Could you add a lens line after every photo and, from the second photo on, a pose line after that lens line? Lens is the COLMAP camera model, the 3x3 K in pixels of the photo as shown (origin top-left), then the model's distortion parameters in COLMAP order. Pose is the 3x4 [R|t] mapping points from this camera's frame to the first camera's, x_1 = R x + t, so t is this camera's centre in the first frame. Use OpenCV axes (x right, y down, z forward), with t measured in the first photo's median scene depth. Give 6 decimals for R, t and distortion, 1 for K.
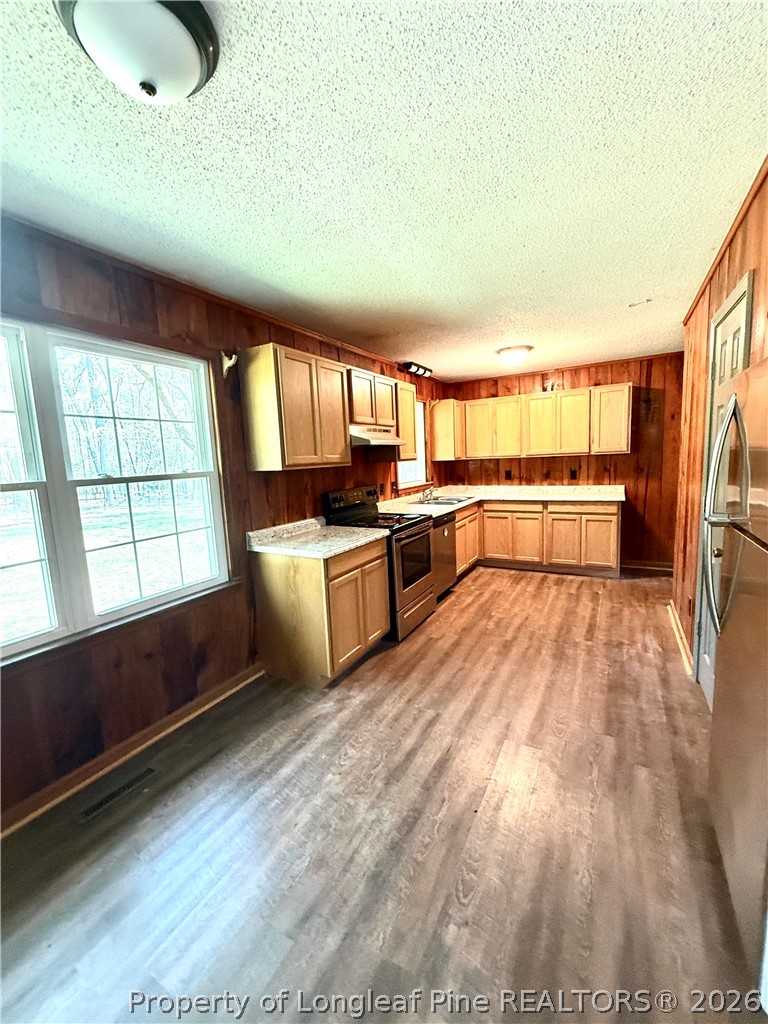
lens RADIAL K [[412.1, 0, 384.5], [0, 412.1, 510.5], [0, 0, 1]] dist [-0.002348, 0.000919]
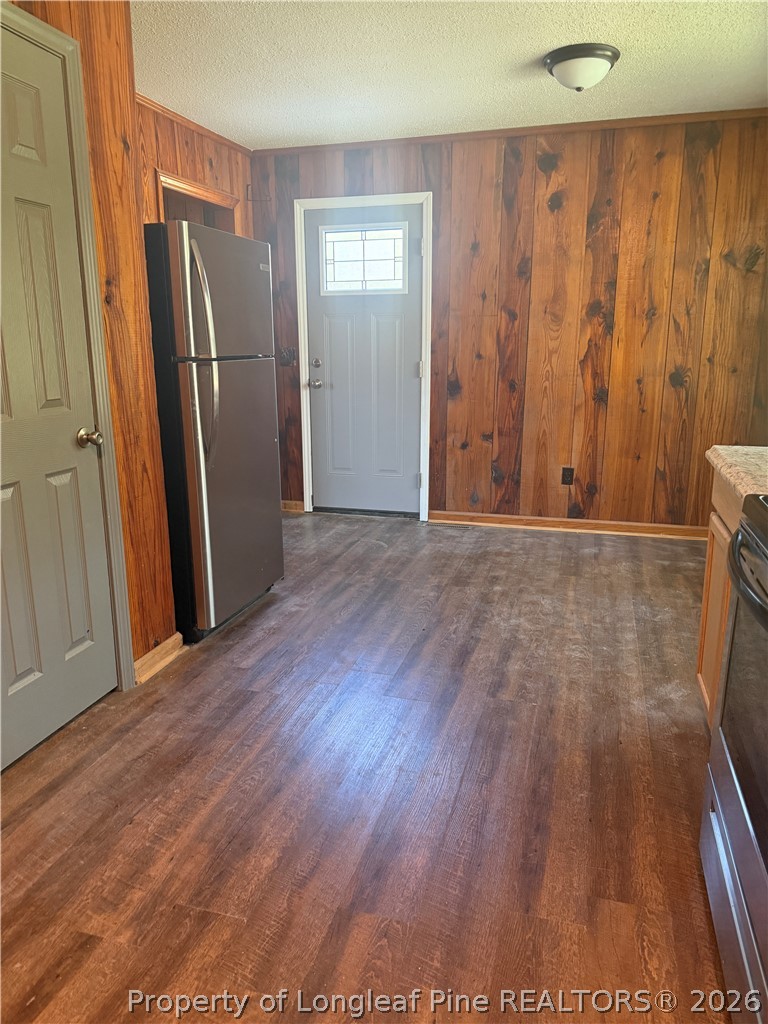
lens RADIAL K [[731.6, 0, 375.0], [0, 731.6, 511.2], [0, 0, 1]] dist [0.040021, -0.053575]
pose [[-0.974460, 0.098673, -0.201720, 0.406049], [0.020805, 0.934095, 0.356418, -0.143135], [0.223594, 0.343118, -0.912291, 1.512513]]
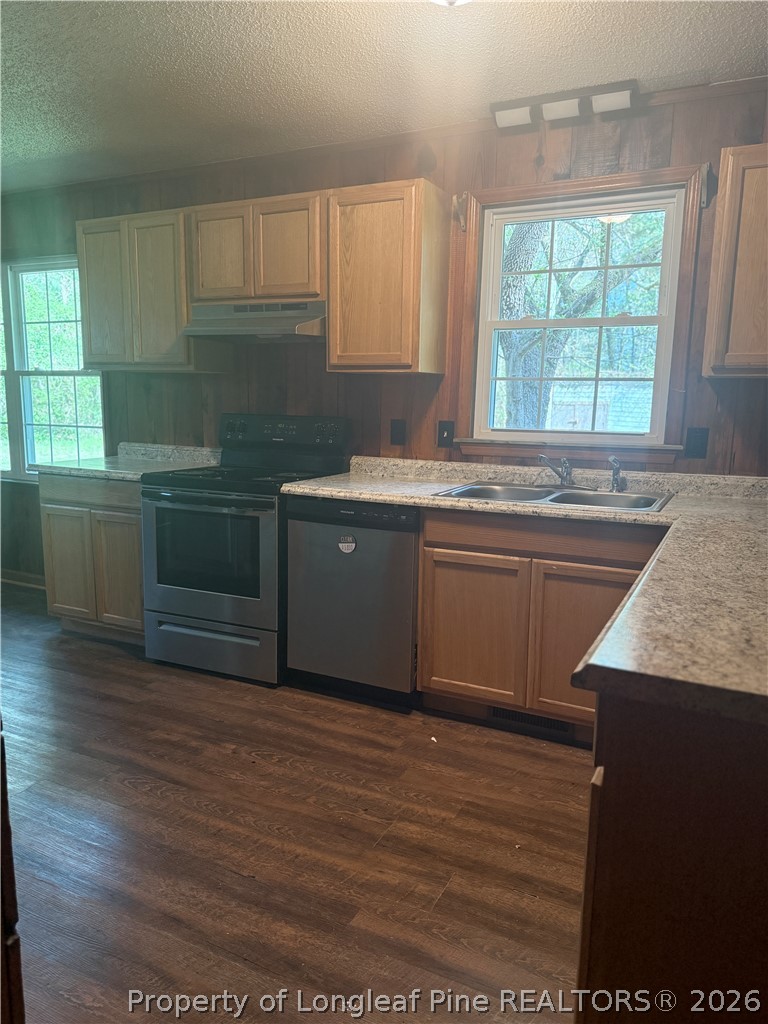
lens RADIAL K [[731.6, 0, 388.2], [0, 731.6, 516.4], [0, 0, 1]] dist [0.040021, -0.053575]
pose [[0.051403, 0.209633, -0.976428, 1.205842], [-0.141126, 0.969434, 0.200702, -0.178612], [0.988656, 0.127482, 0.079416, 1.374600]]
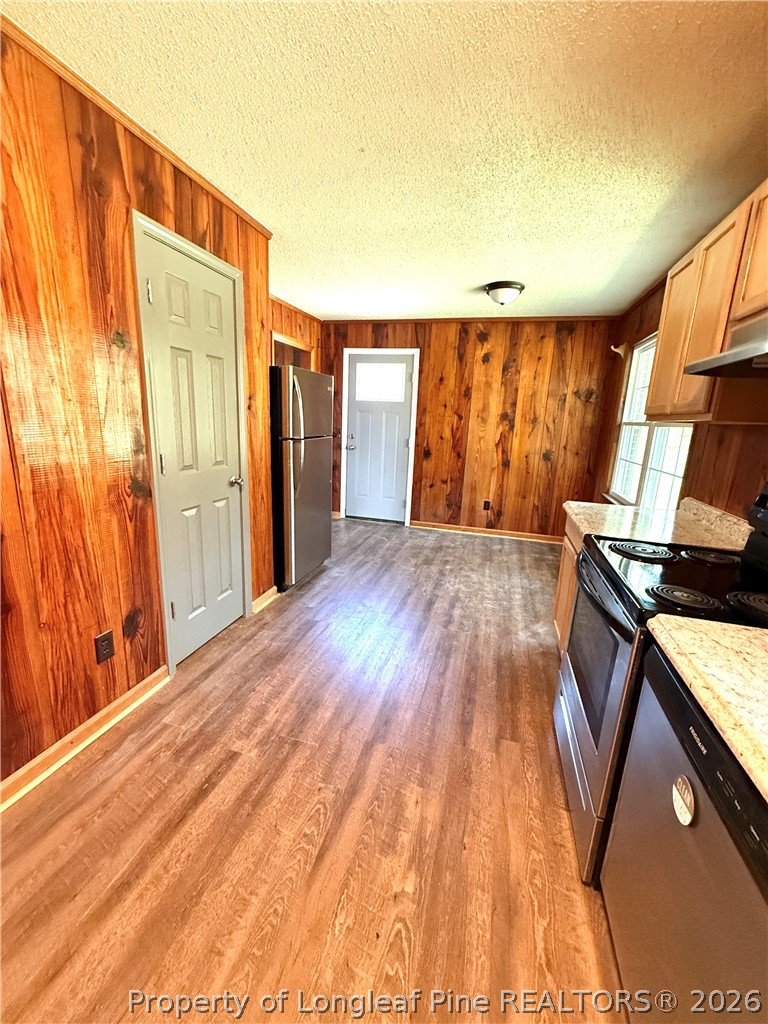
lens RADIAL K [[412.1, 0, 385.7], [0, 412.1, 509.3], [0, 0, 1]] dist [-0.002348, 0.000919]
pose [[-0.971560, 0.054400, -0.230459, 0.442021], [-0.029881, 0.937308, 0.347219, -0.185670], [0.234900, 0.344231, -0.909025, 1.533680]]
